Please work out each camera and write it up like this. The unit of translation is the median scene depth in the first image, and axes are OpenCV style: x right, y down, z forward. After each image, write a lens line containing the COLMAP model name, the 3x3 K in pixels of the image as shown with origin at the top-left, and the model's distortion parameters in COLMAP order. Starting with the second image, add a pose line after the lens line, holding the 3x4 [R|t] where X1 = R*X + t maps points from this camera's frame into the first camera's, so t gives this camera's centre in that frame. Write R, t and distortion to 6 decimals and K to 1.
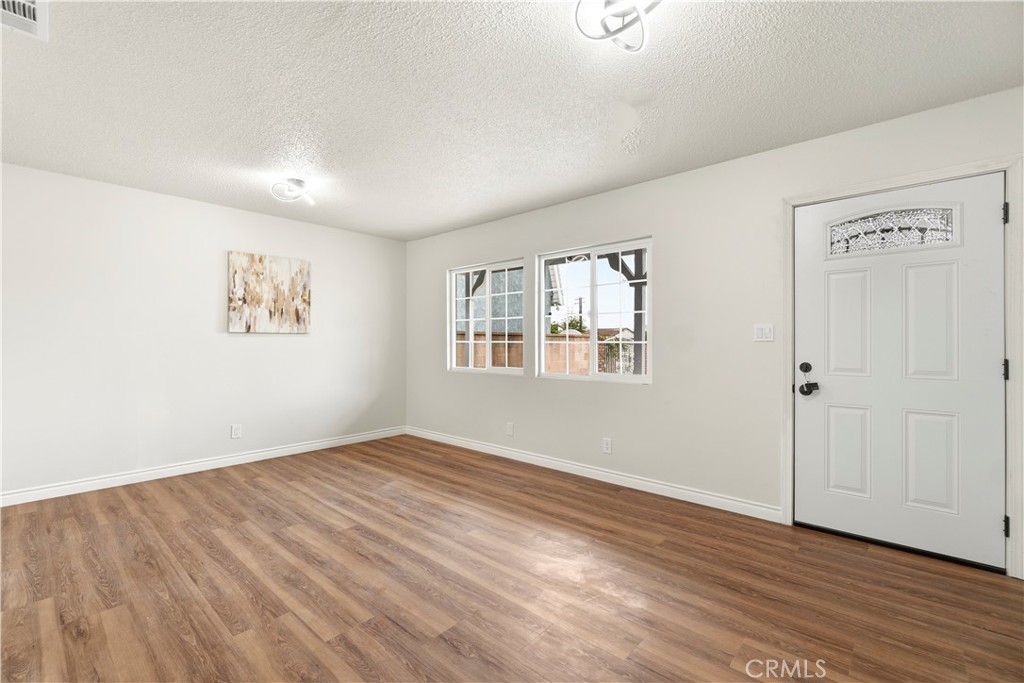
lens RADIAL K [[448.7, 0, 510.7], [0, 448.7, 344.6], [0, 0, 1]] dist [-0.010355, 0.001280]
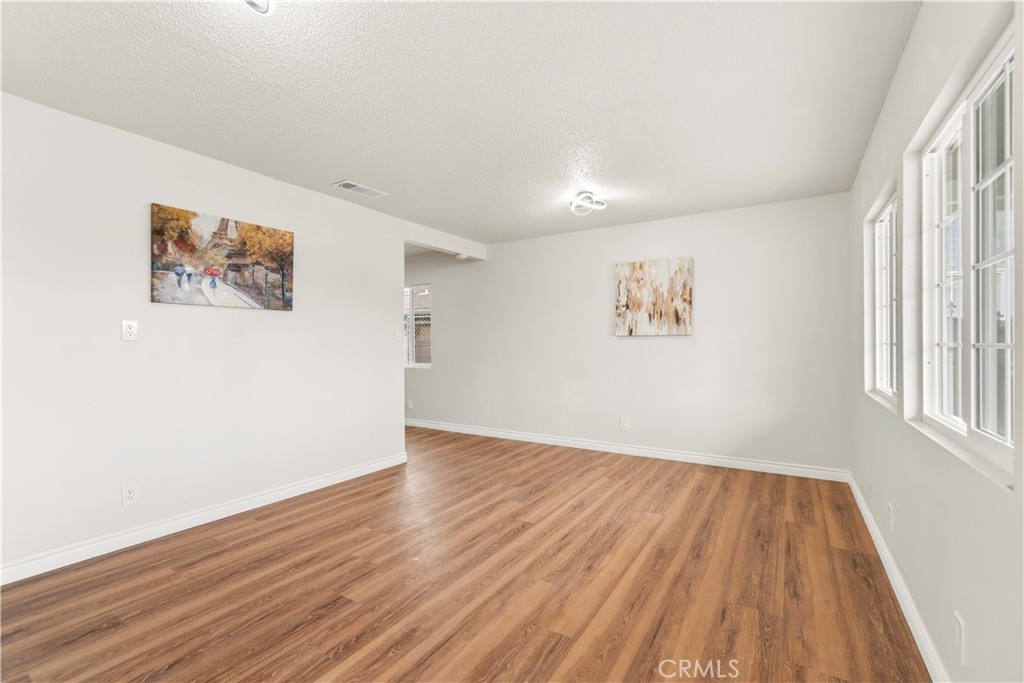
lens RADIAL K [[448.7, 0, 505.3], [0, 448.7, 364.5], [0, 0, 1]] dist [-0.010355, 0.001280]
pose [[0.157717, 0.043879, -0.986509, 0.602302], [-0.000983, 0.999019, 0.044278, -0.008614], [0.987484, -0.006014, 0.157606, 0.714649]]
